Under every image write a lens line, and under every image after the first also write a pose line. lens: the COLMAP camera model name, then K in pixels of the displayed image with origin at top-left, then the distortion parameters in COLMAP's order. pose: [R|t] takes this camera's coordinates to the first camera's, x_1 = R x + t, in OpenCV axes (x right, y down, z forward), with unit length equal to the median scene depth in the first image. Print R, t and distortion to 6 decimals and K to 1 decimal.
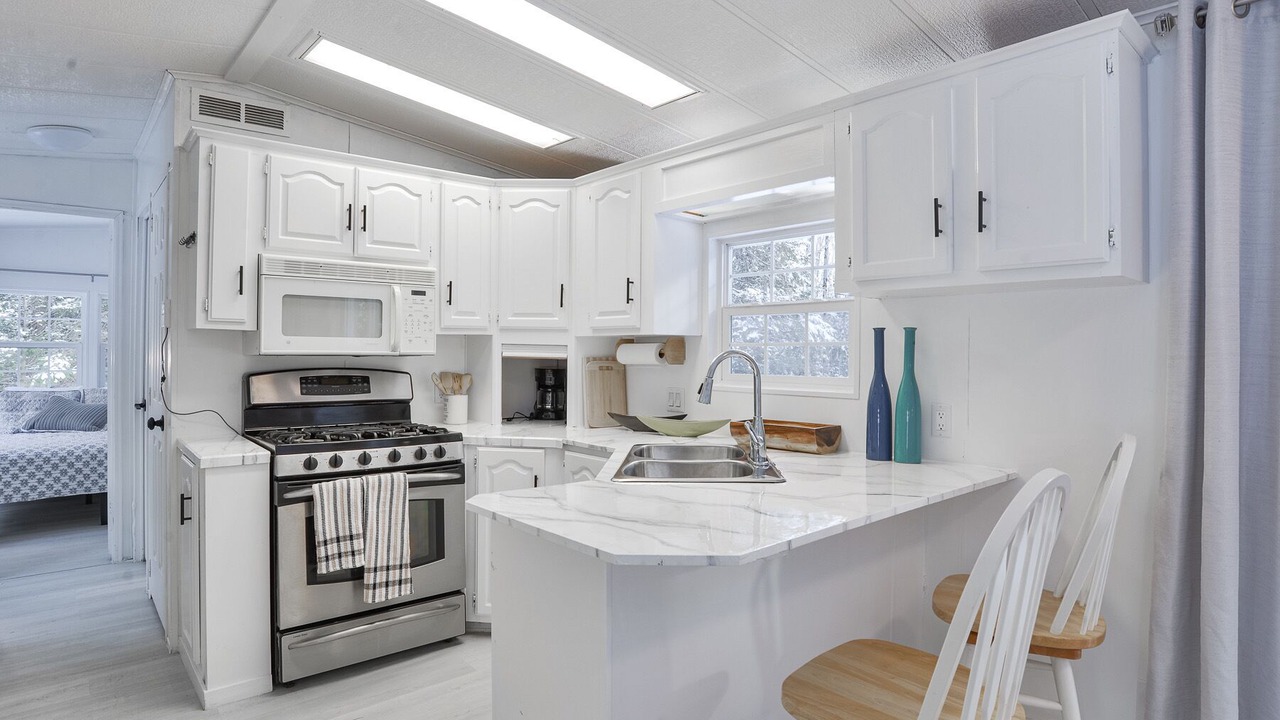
lens RADIAL K [[696.6, 0, 602.1], [0, 696.6, 342.4], [0, 0, 1]] dist [-0.068328, 0.028504]
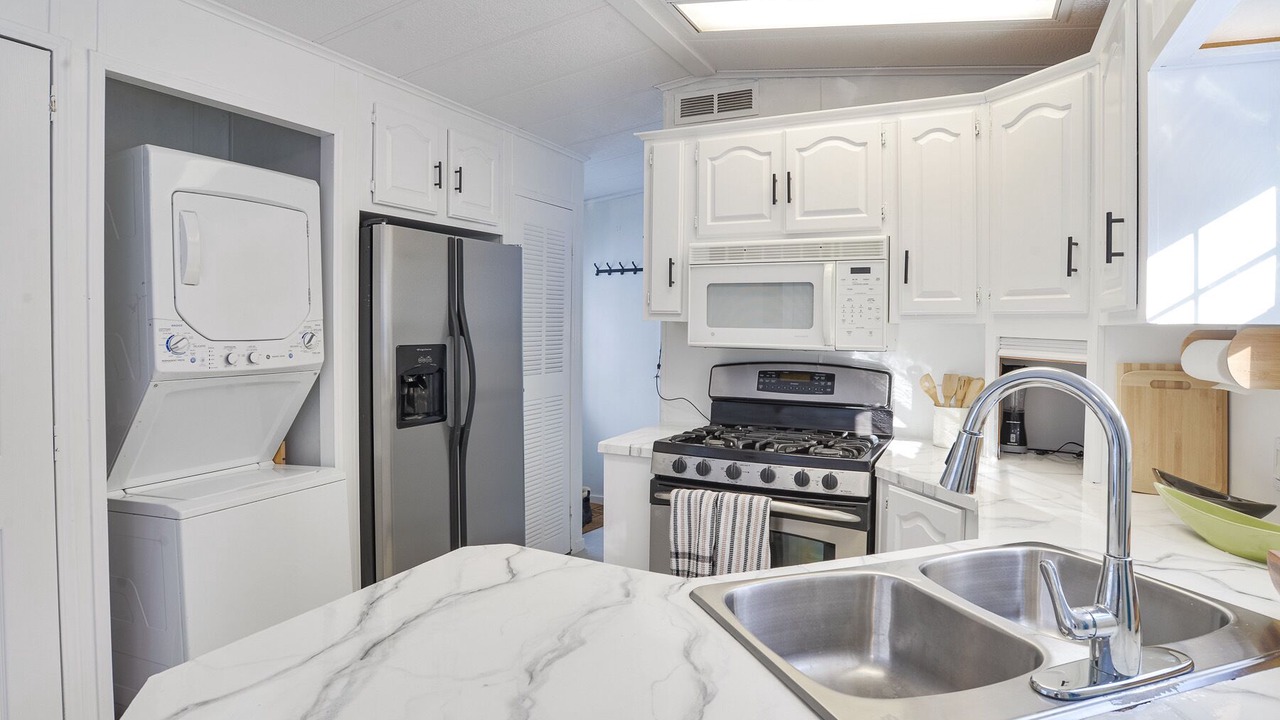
lens RADIAL K [[673.4, 0, 643.1], [0, 673.4, 330.7], [0, 0, 1]] dist [-0.068212, 0.000428]
pose [[0.431164, 0.006445, -0.902250, 0.319768], [0.005953, 0.999932, 0.009988, -0.013830], [0.902254, -0.009677, 0.431097, 0.485677]]
